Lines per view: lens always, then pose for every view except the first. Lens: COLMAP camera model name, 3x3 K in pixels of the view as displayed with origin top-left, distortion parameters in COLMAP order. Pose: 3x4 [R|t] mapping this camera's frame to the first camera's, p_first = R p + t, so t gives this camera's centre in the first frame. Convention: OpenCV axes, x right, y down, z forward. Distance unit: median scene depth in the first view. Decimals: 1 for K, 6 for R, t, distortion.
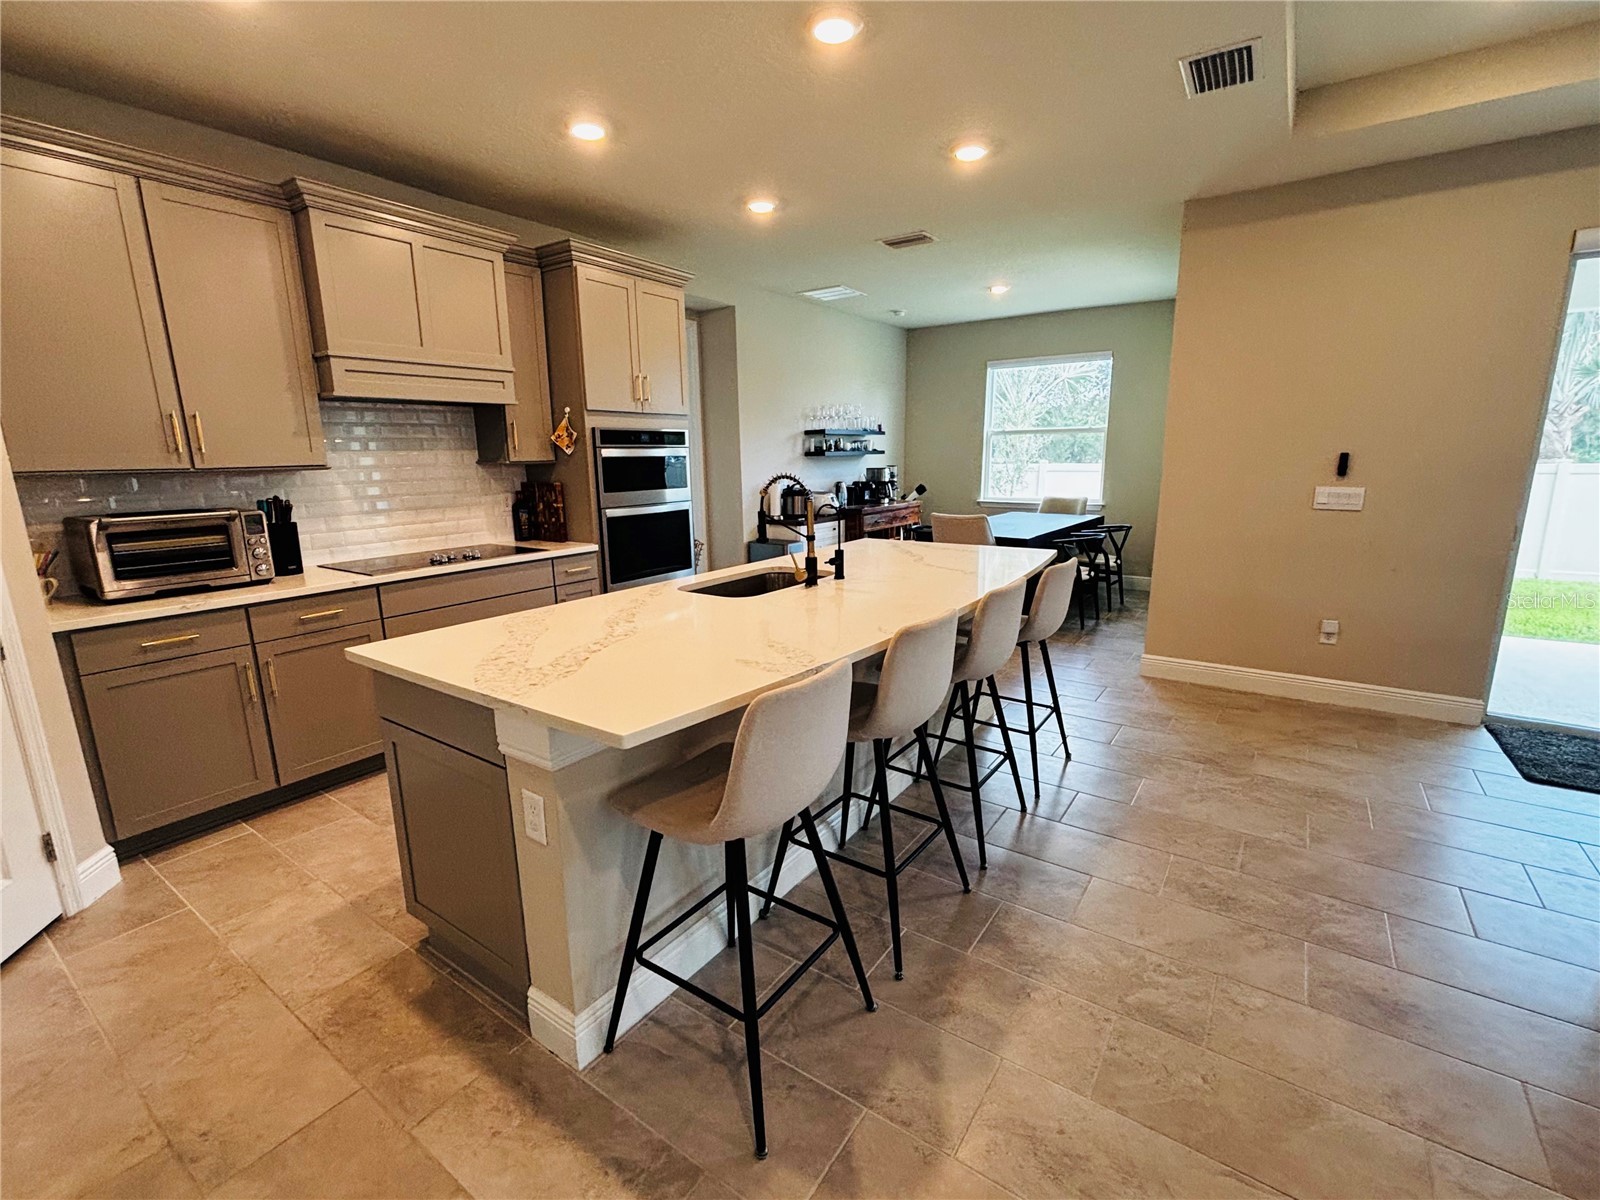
lens RADIAL K [[710.7, 0, 800.0], [0, 710.7, 600.0], [0, 0, 1]] dist [-0.002710, -0.000388]
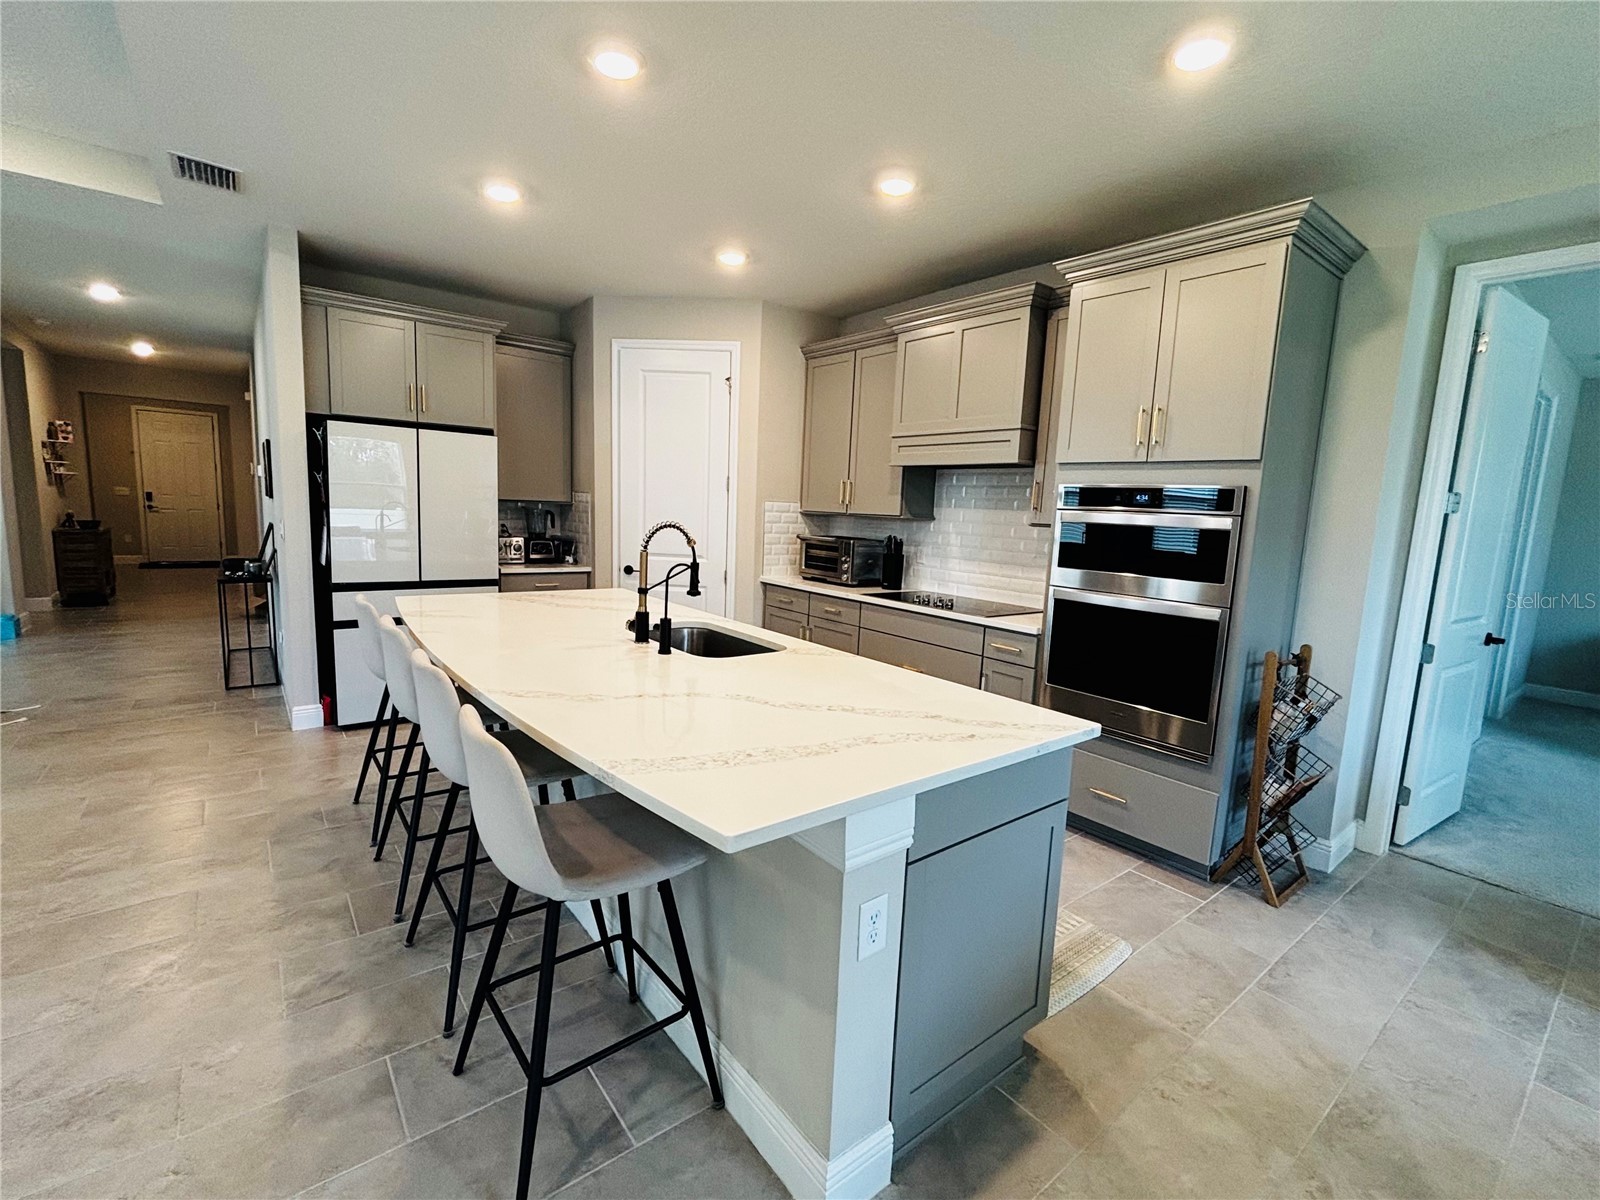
lens RADIAL K [[710.7, 0, 800.0], [0, 710.7, 600.0], [0, 0, 1]] dist [-0.002710, -0.000388]
pose [[-0.289131, 0.126329, -0.948918, 0.679463], [-0.236459, 0.951114, 0.198669, -0.251621], [0.927626, 0.281822, -0.245125, 1.154057]]
